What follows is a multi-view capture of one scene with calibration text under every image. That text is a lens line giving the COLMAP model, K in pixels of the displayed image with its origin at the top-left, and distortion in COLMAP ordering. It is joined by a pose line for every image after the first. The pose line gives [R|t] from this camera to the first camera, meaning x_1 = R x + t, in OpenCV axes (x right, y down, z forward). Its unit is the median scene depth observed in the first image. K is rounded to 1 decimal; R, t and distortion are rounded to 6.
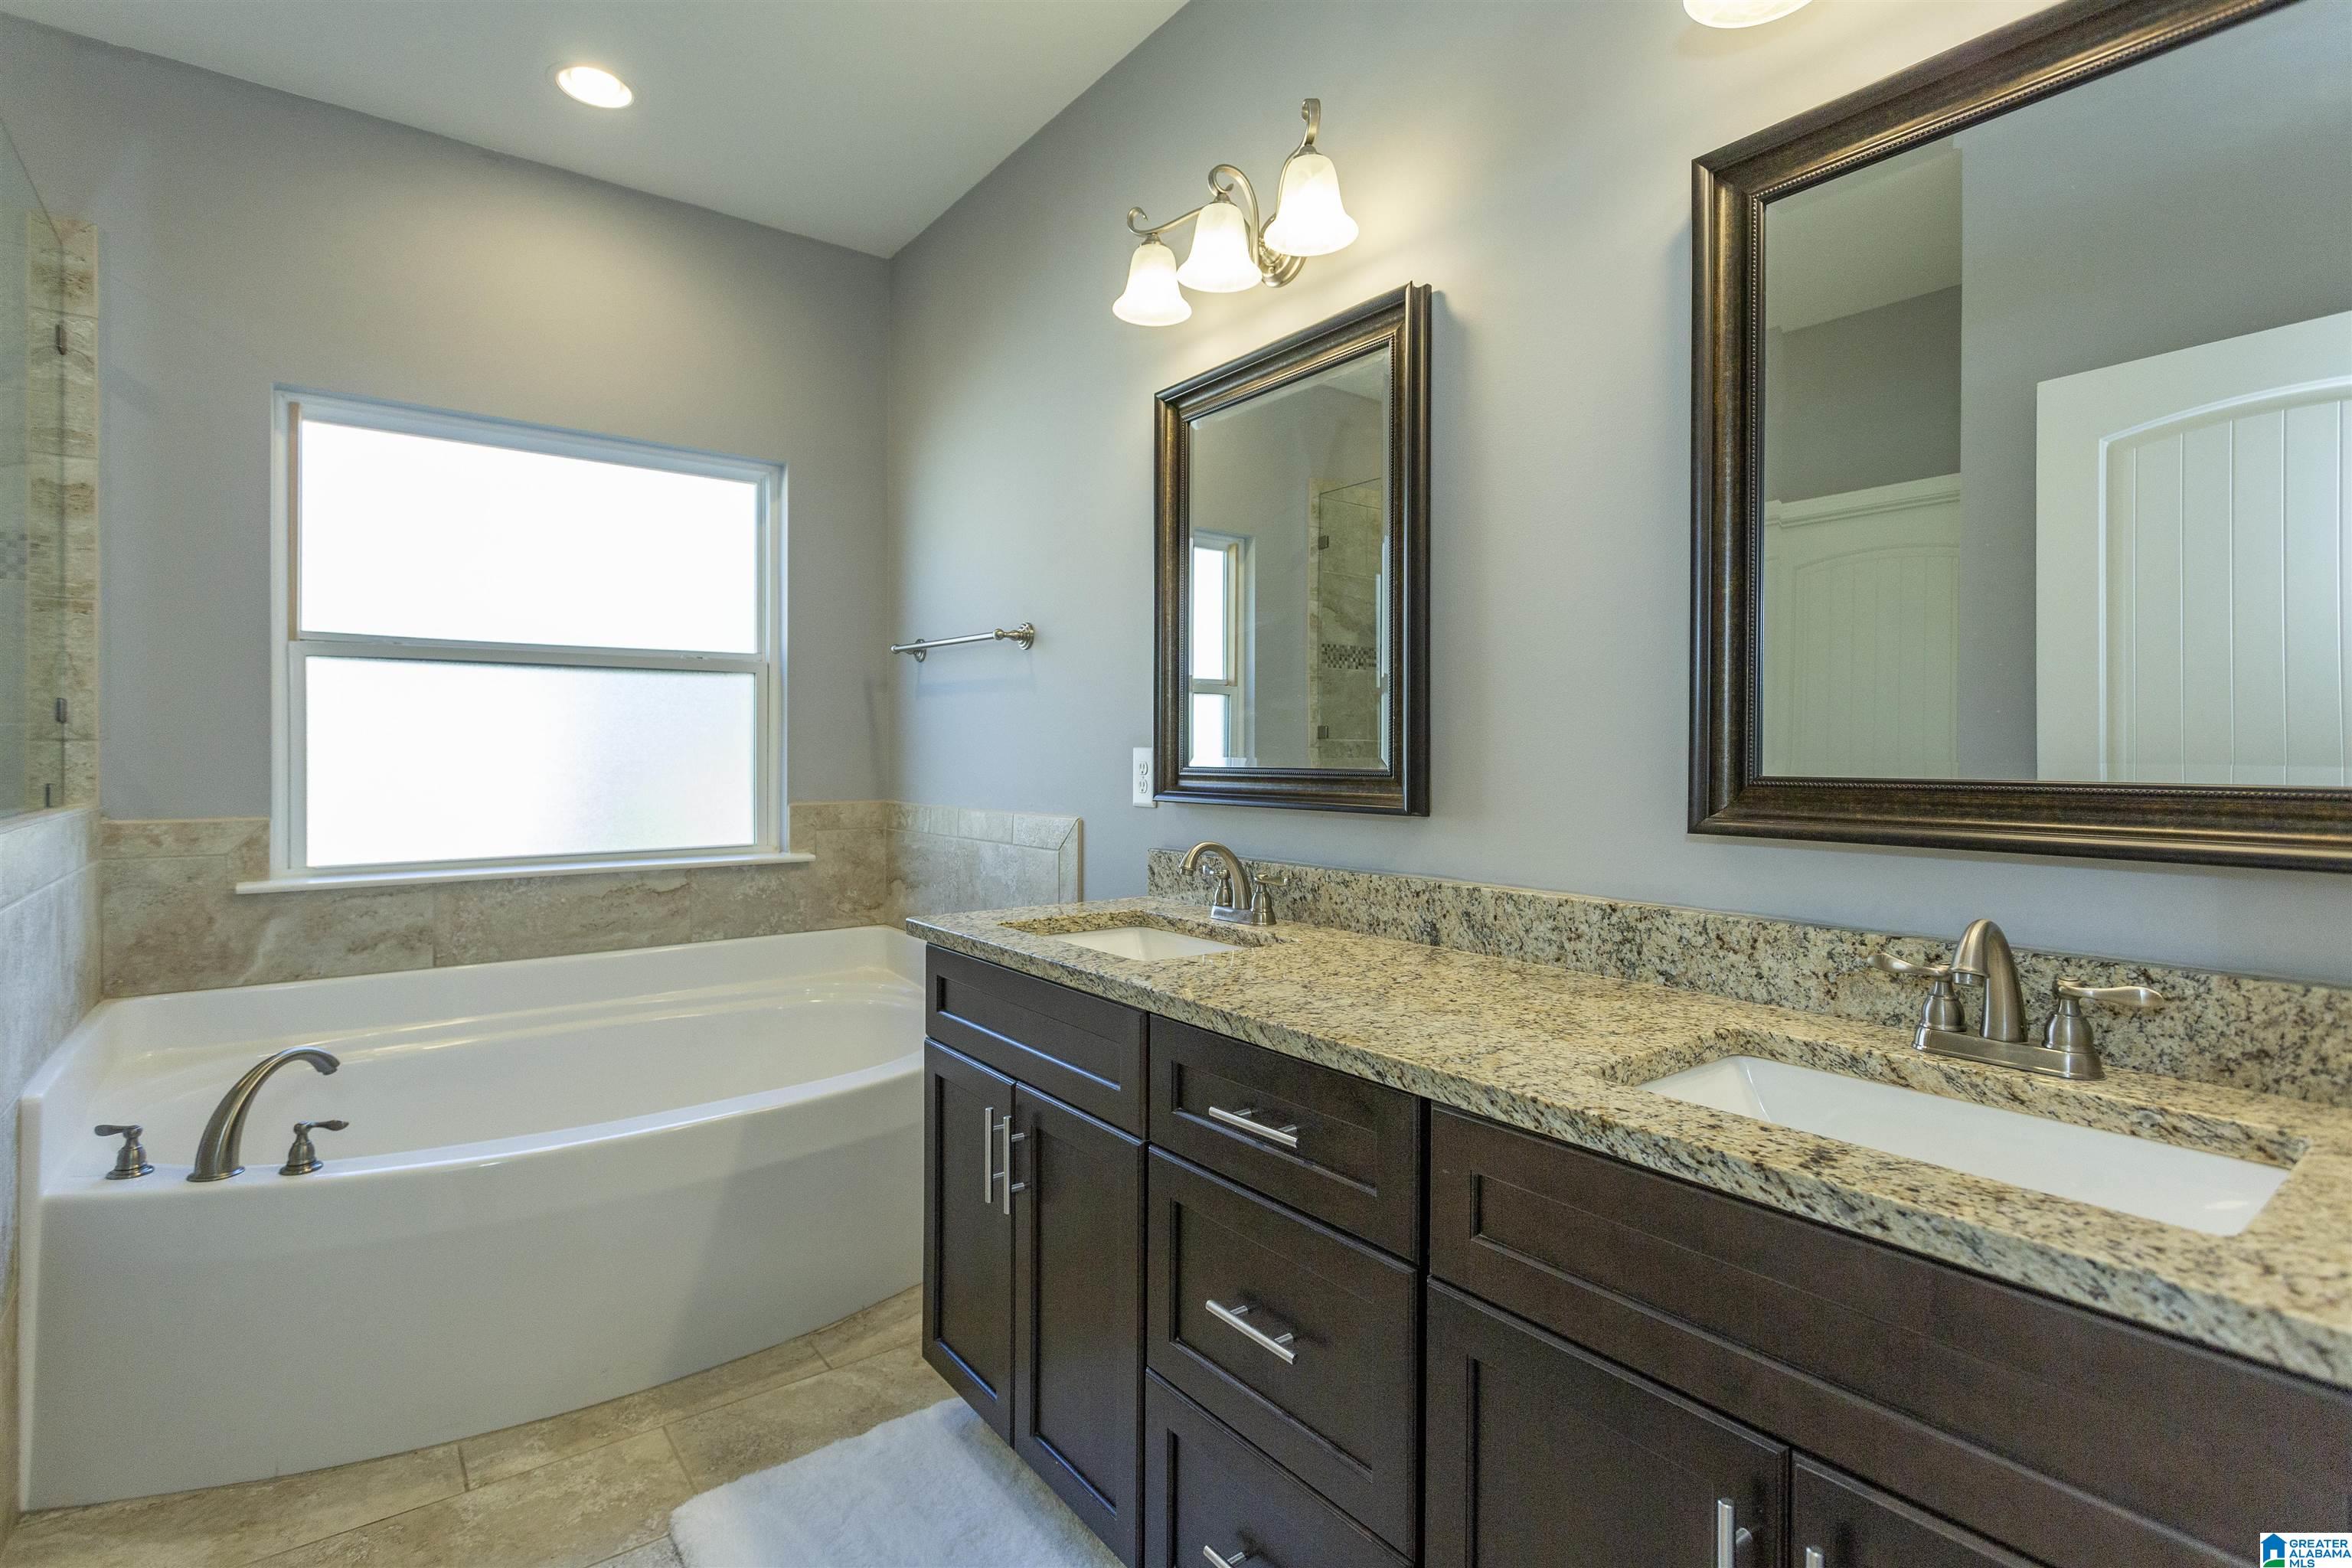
lens RADIAL K [[1145.3, 0, 1167.7], [0, 1145.3, 759.4], [0, 0, 1]] dist [0.004229, 0.000678]
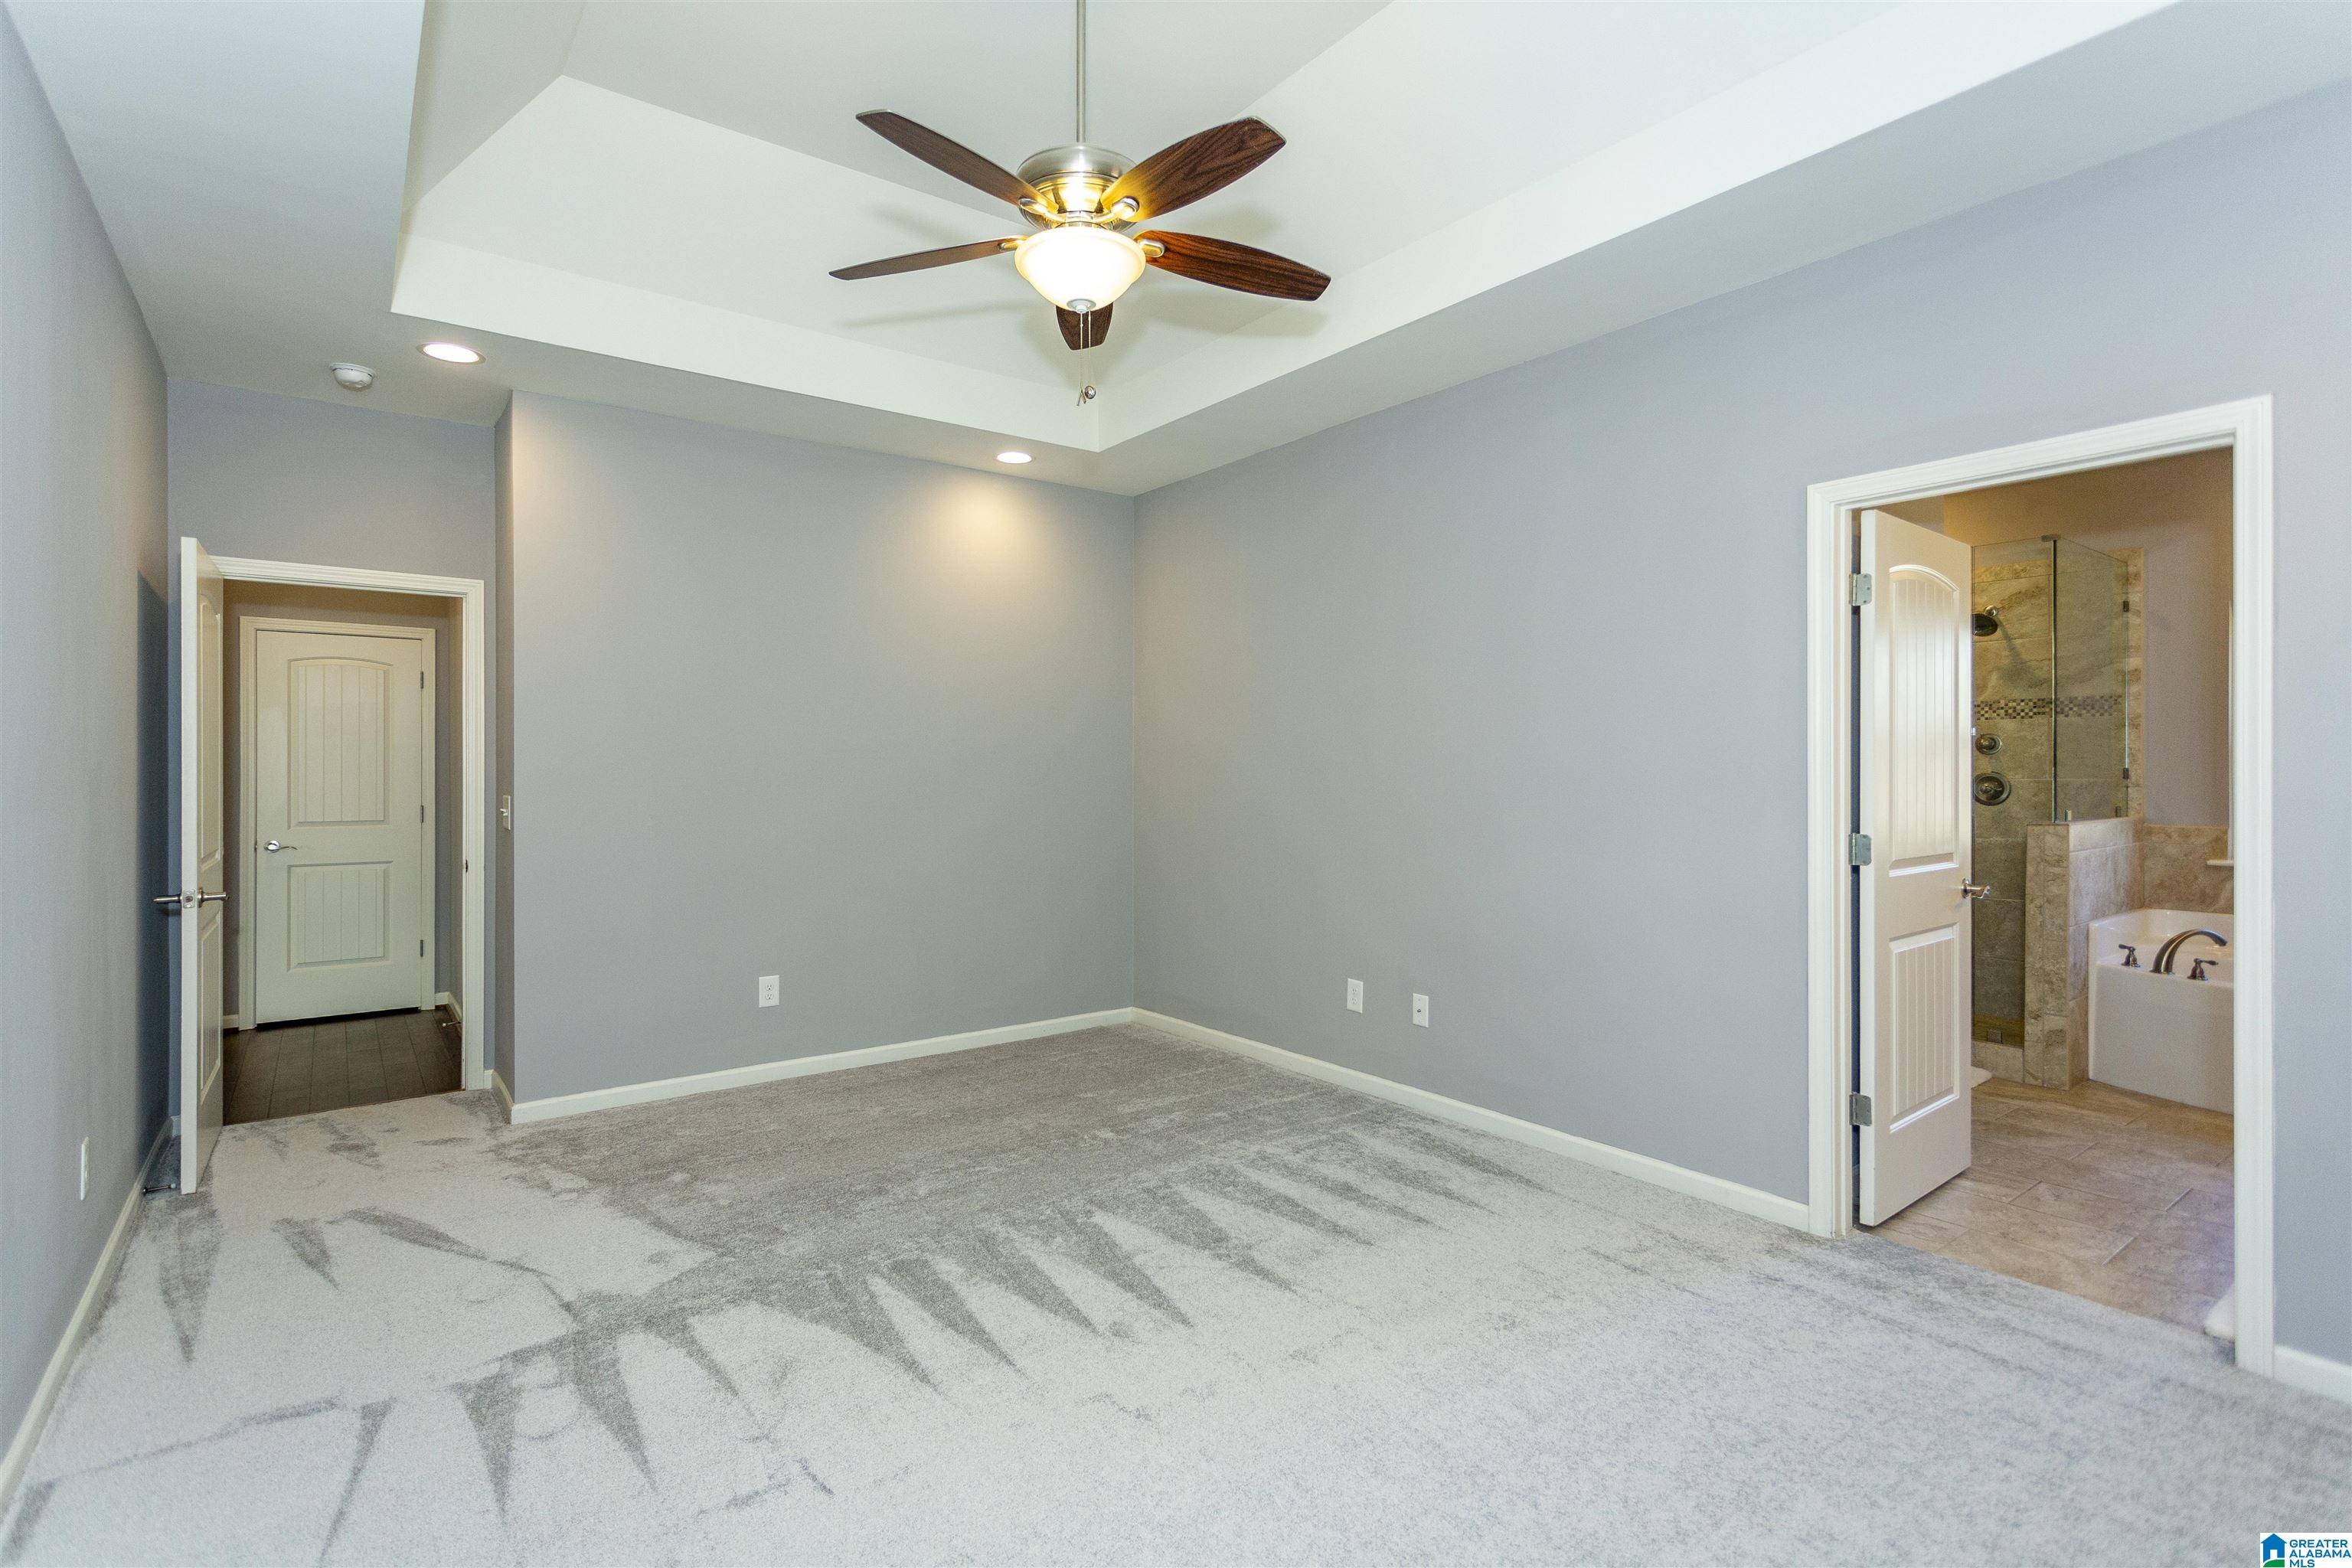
lens RADIAL K [[1103.4, 0, 1165.0], [0, 1103.4, 767.4], [0, 0, 1]] dist [0.003008, 0.000297]
pose [[0.013877, -0.001206, -0.999903, 1.139374], [-0.006112, 0.999980, -0.001291, -0.040407], [0.999885, 0.006130, 0.013869, -0.875382]]
